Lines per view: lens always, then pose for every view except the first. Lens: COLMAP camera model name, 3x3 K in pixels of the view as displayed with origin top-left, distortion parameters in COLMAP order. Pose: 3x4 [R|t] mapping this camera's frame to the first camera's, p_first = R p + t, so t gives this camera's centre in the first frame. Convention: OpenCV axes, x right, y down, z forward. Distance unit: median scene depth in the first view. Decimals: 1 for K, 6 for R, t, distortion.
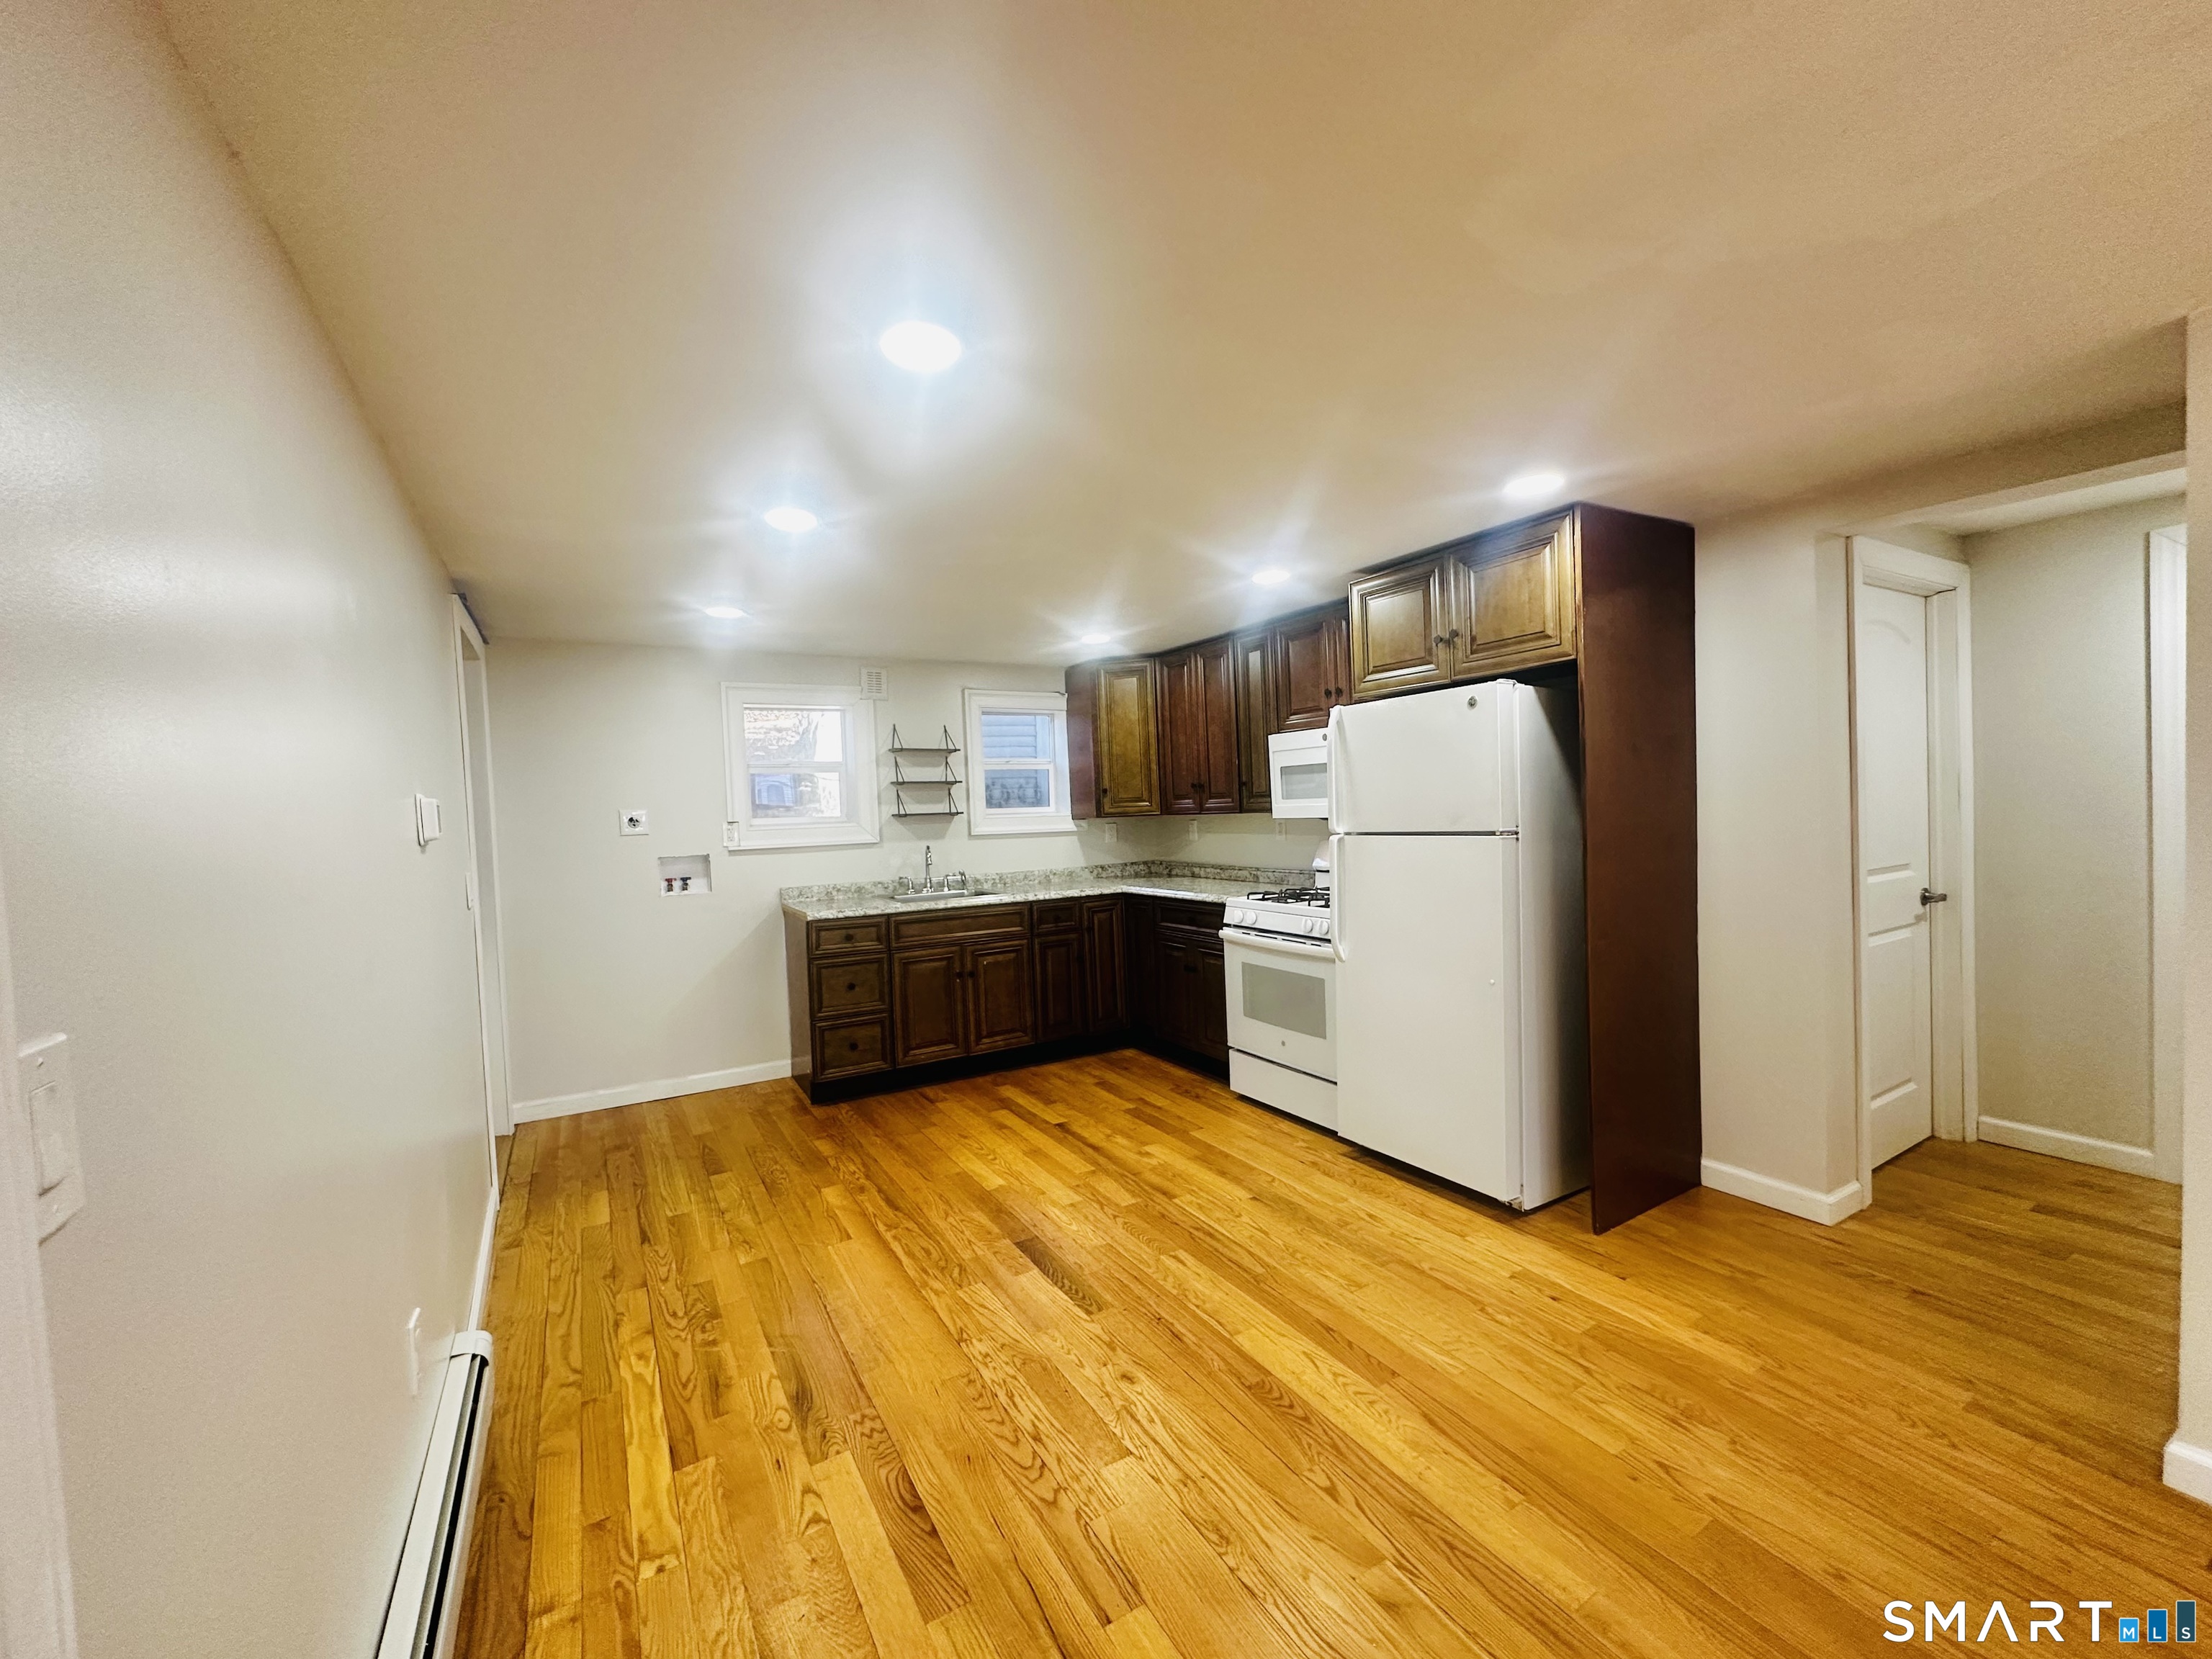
lens RADIAL K [[906.5, 0, 1112.5], [0, 906.5, 808.7], [0, 0, 1]] dist [-0.010119, 0.000685]
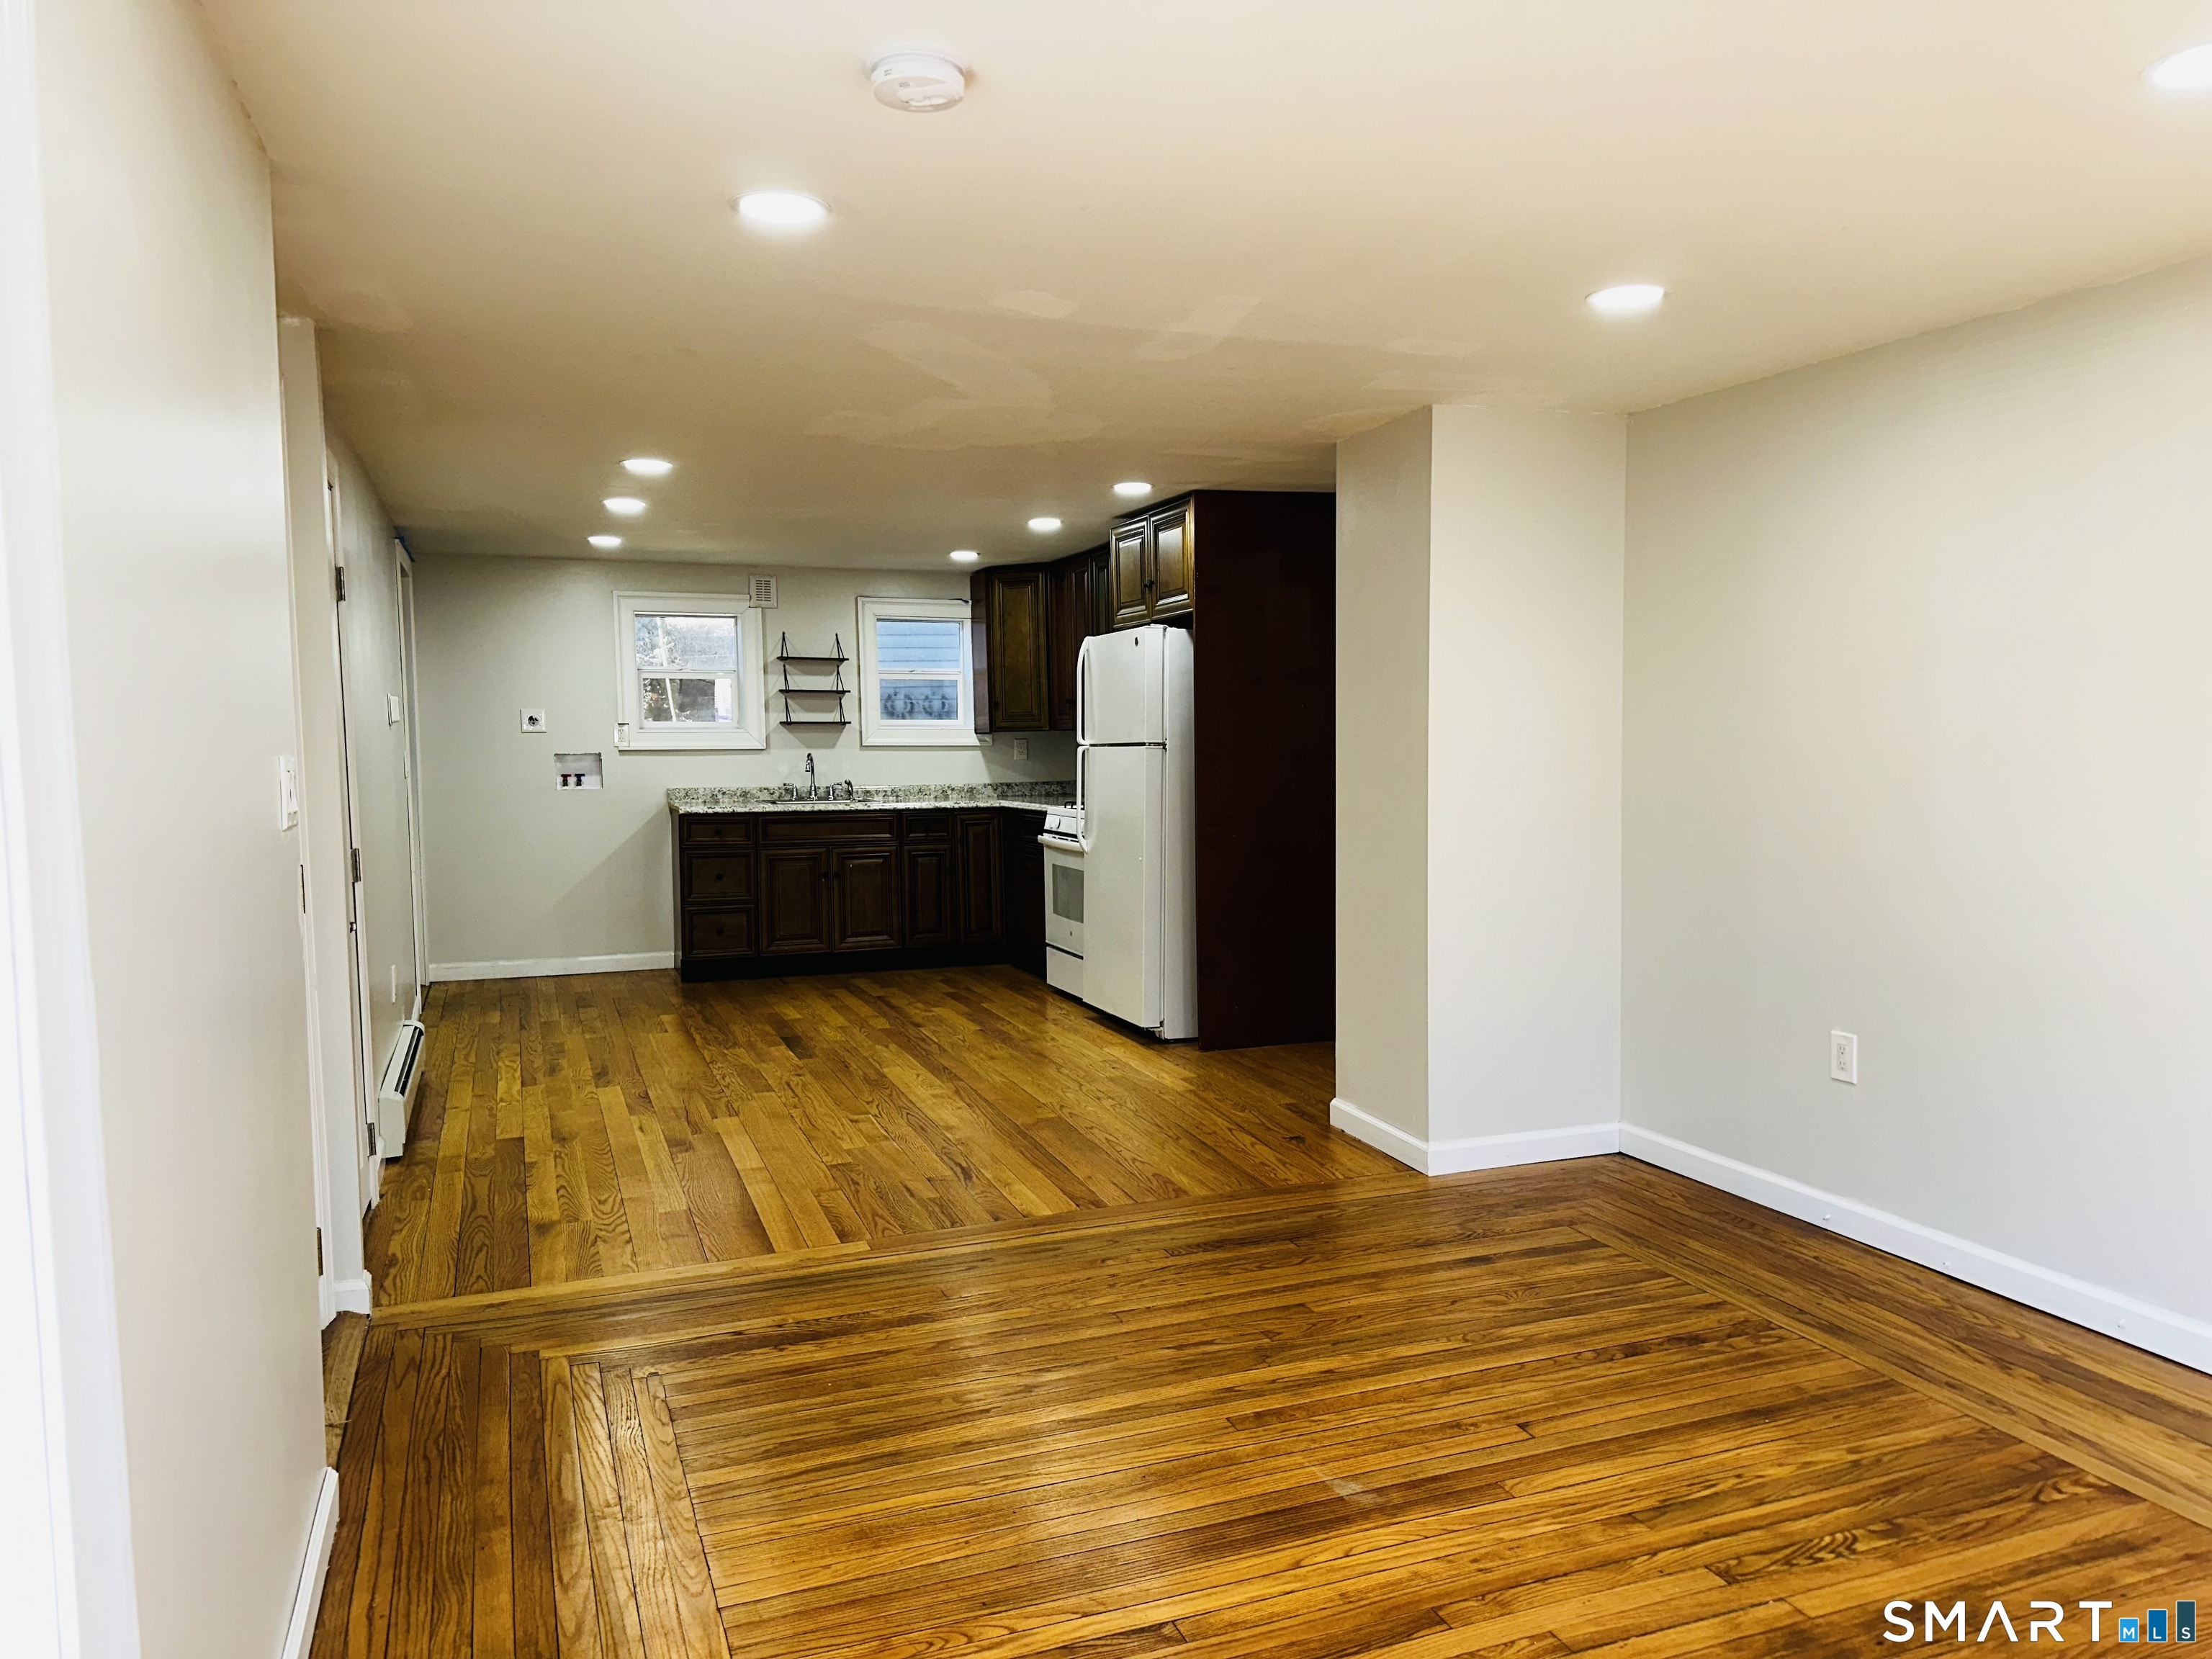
lens RADIAL K [[1542.9, 0, 1114.0], [0, 1542.9, 767.0], [0, 0, 1]] dist [0.059244, -0.068169]
pose [[0.986786, 0.031110, -0.159015, 0.459853], [-0.027633, 0.999329, 0.024033, 0.005596], [0.159656, -0.019321, 0.986984, -0.741668]]
